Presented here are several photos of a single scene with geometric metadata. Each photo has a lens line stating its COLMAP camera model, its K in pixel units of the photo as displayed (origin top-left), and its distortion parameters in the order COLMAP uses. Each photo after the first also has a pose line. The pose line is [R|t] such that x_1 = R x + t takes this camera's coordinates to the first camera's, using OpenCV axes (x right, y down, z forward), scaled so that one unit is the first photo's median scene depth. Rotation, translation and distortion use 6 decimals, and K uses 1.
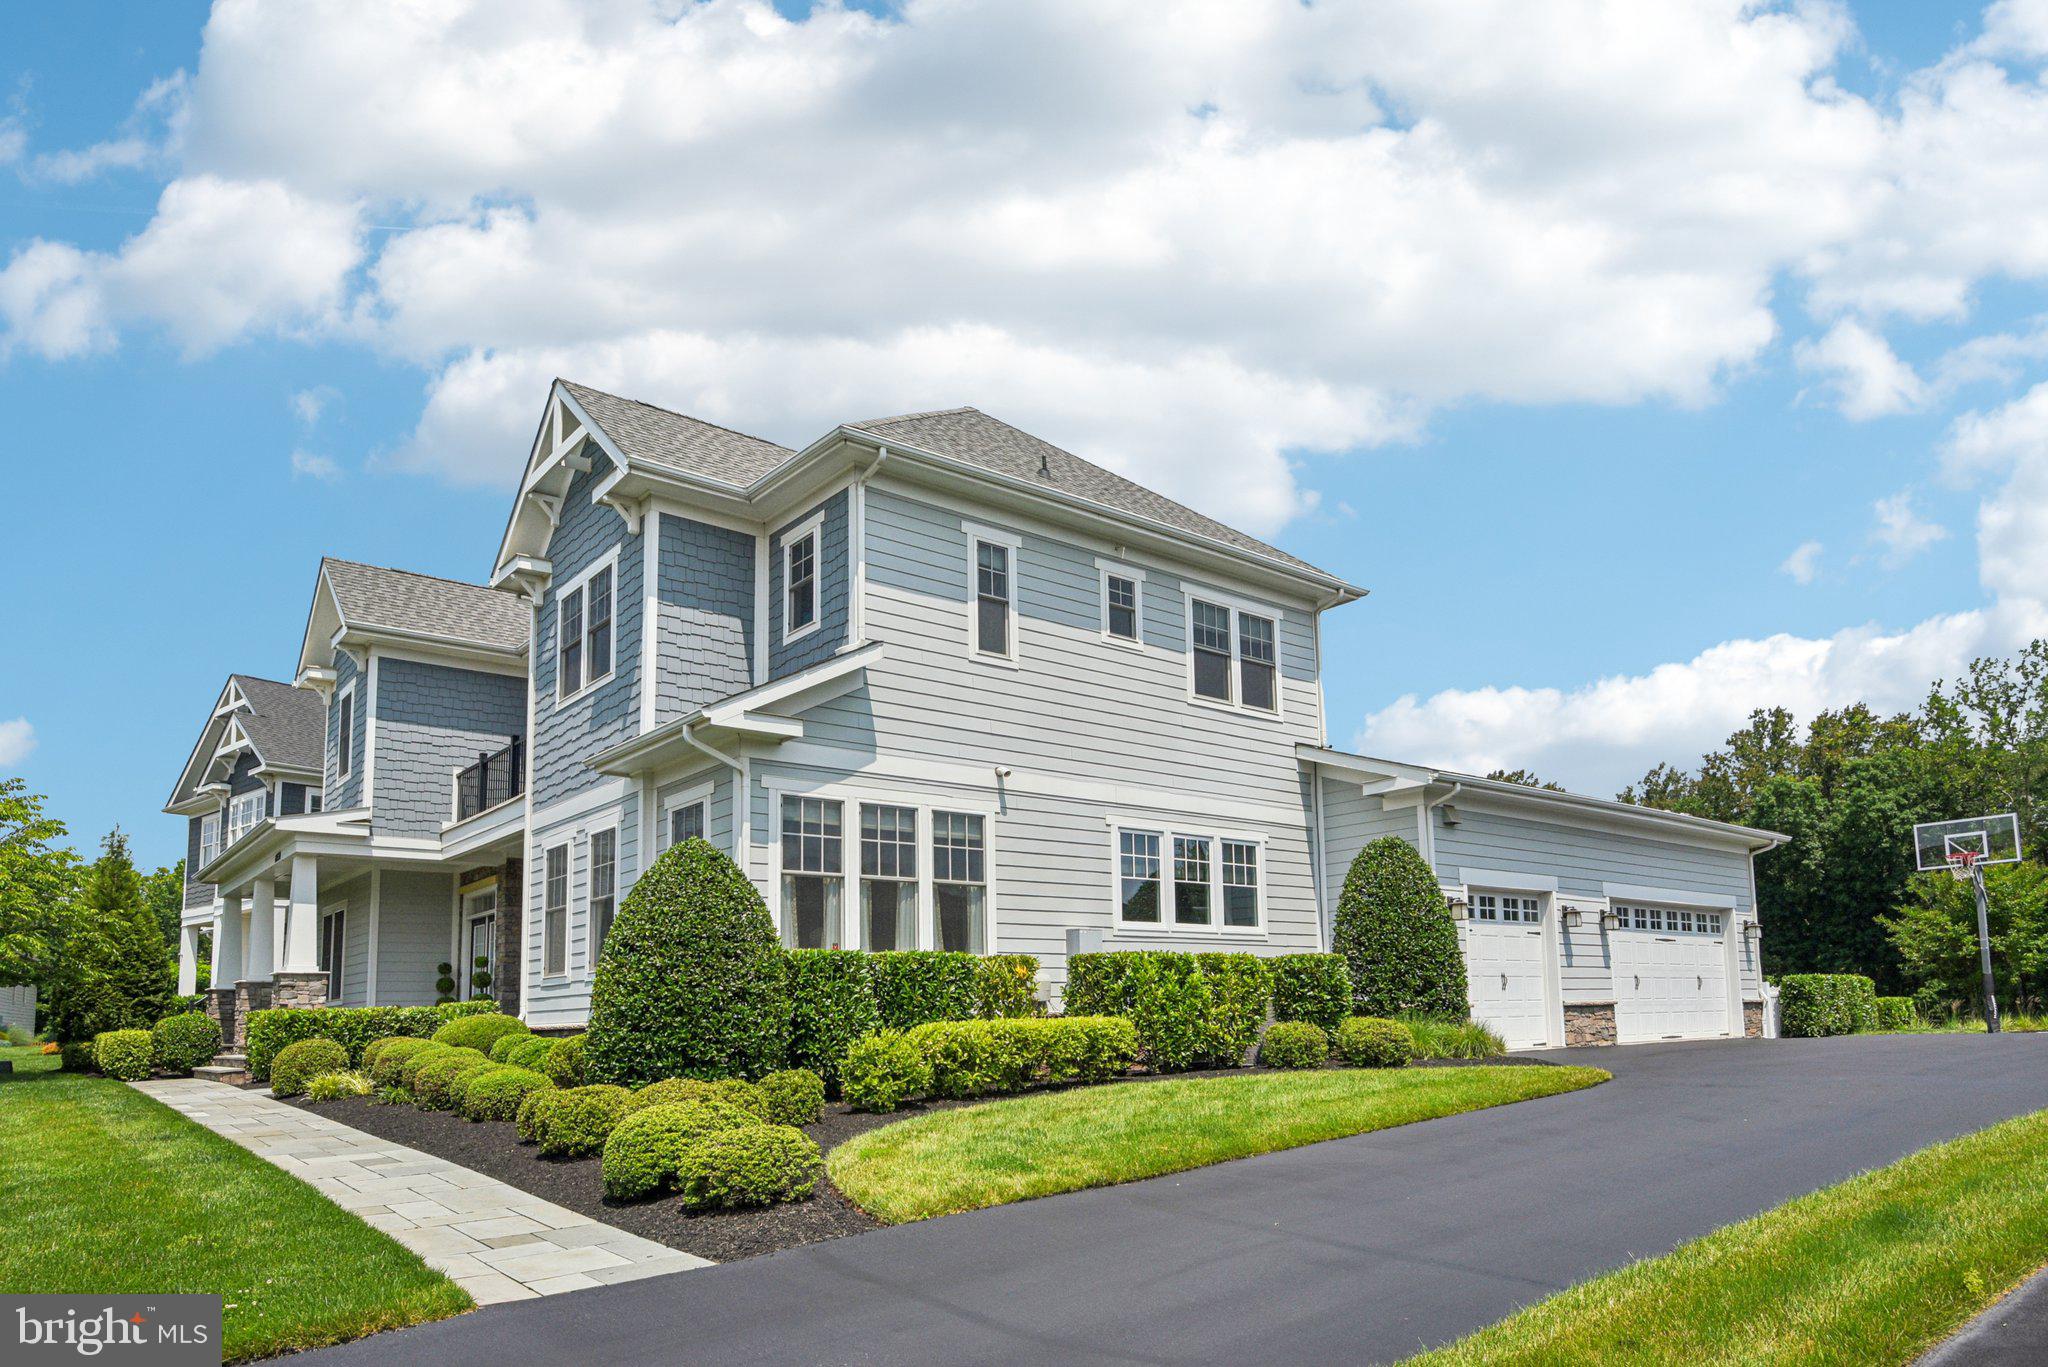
lens RADIAL K [[1208.8, 0, 1023.6], [0, 1208.8, 639.2], [0, 0, 1]] dist [-0.005168, -0.001766]
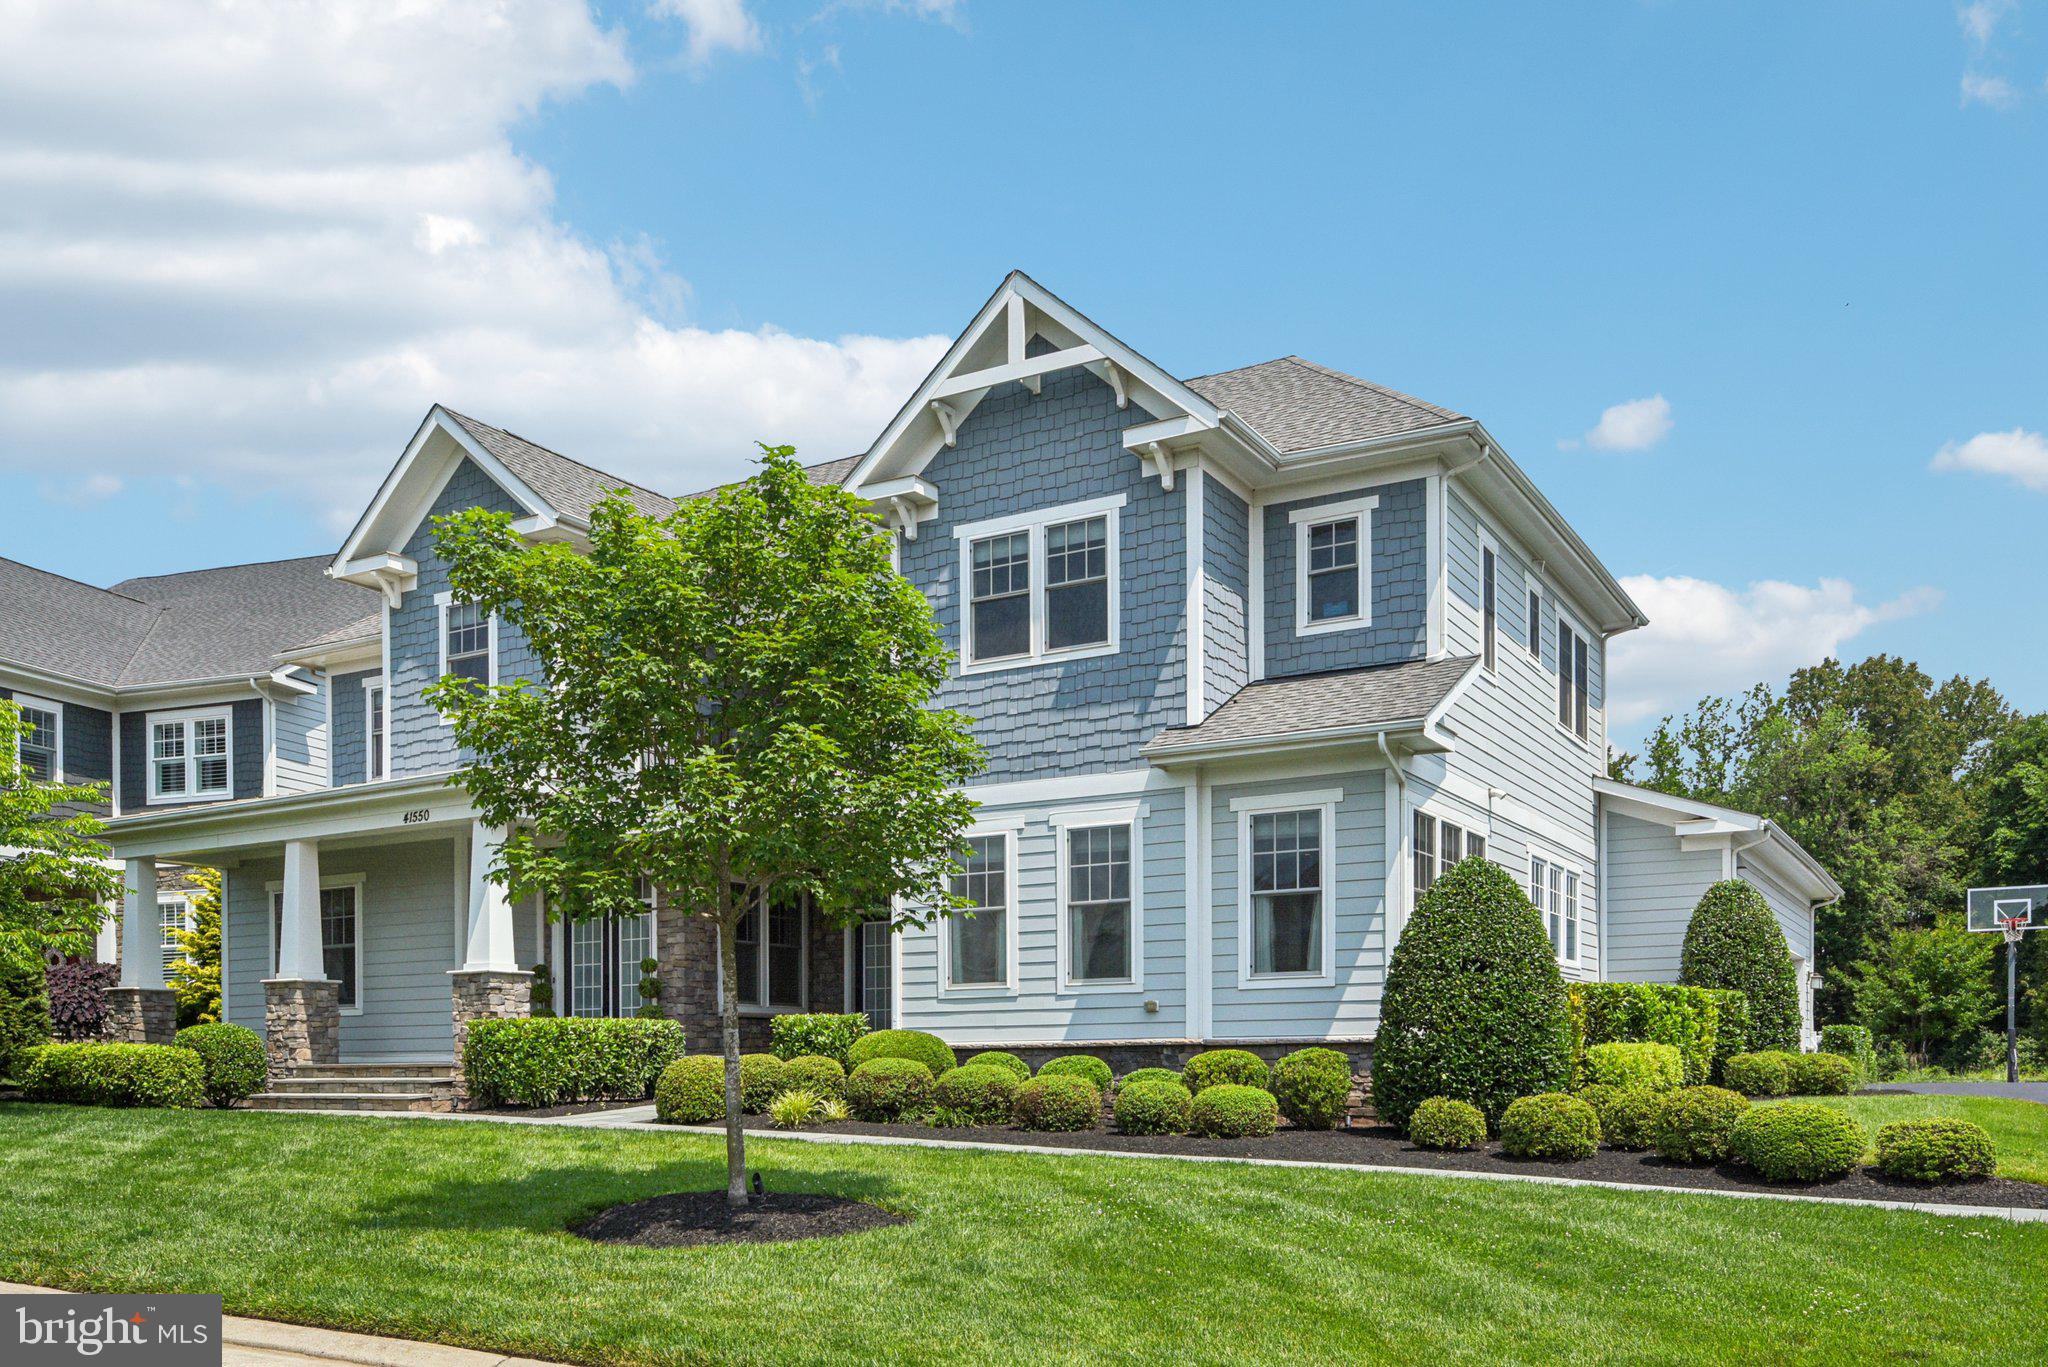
lens RADIAL K [[1688.4, 0, 1024.0], [0, 1688.4, 683.5], [0, 0, 1]] dist [-0.000710, 0.004484]
pose [[0.929090, 0.096927, 0.356927, -0.735939], [-0.124890, 0.990584, 0.056091, -0.004187], [-0.348129, -0.096690, 0.932447, -0.094090]]
